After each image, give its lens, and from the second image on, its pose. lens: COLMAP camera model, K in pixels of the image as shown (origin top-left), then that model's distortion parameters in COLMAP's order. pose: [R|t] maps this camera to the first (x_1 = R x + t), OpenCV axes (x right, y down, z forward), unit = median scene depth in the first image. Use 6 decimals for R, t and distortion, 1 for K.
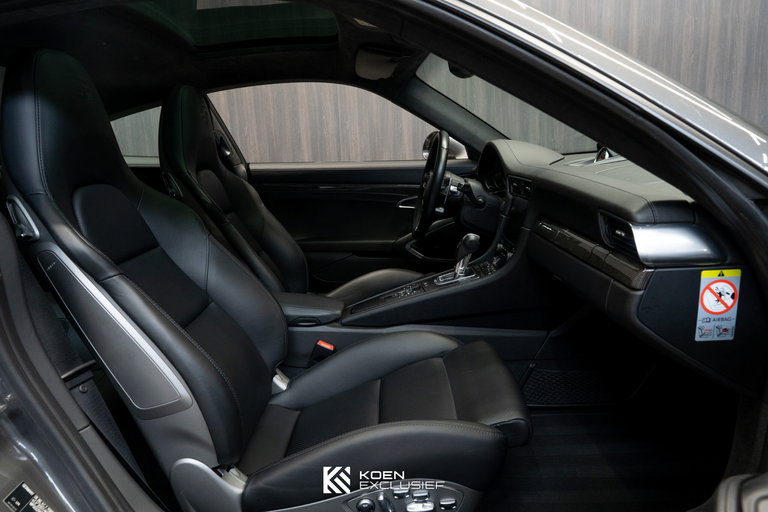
lens RADIAL K [[516.5, 0, 384.0], [0, 516.5, 256.0], [0, 0, 1]] dist [0.012674, 0.002210]
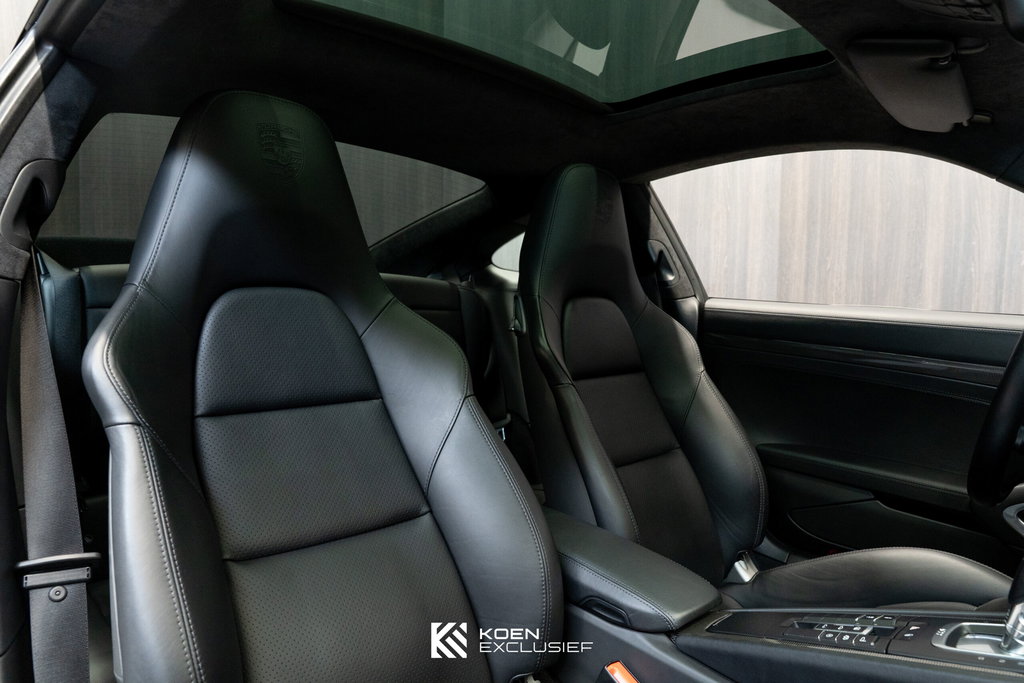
lens RADIAL K [[695.3, 0, 512.0], [0, 695.3, 341.5], [0, 0, 1]] dist [-0.008558, 0.000309]
pose [[0.704699, 0.108073, -0.701228, 0.145988], [-0.204073, 0.977441, -0.054440, -0.043522], [0.679525, 0.181465, 0.710856, 0.308471]]
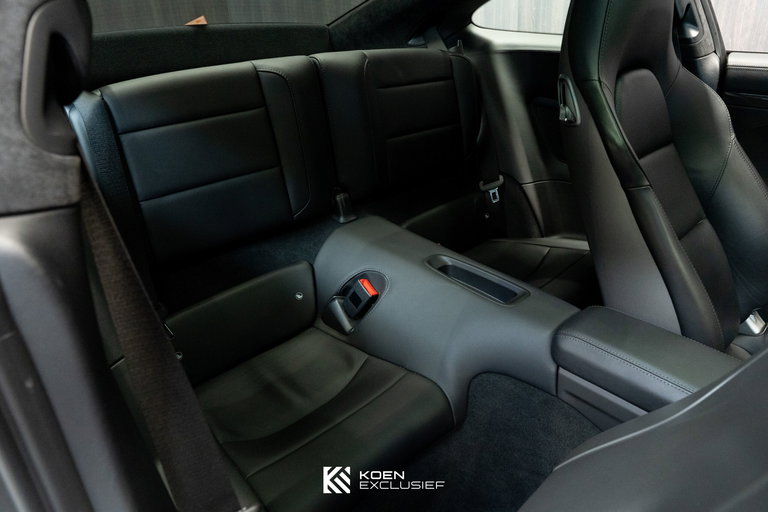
lens RADIAL K [[512.2, 0, 384.0], [0, 512.2, 256.0], [0, 0, 1]] dist [-0.013816, -0.002149]
pose [[0.686175, 0.306978, -0.659491, -0.089994], [-0.129226, 0.943616, 0.304778, -0.093441], [0.715866, -0.123908, 0.687155, 0.335548]]
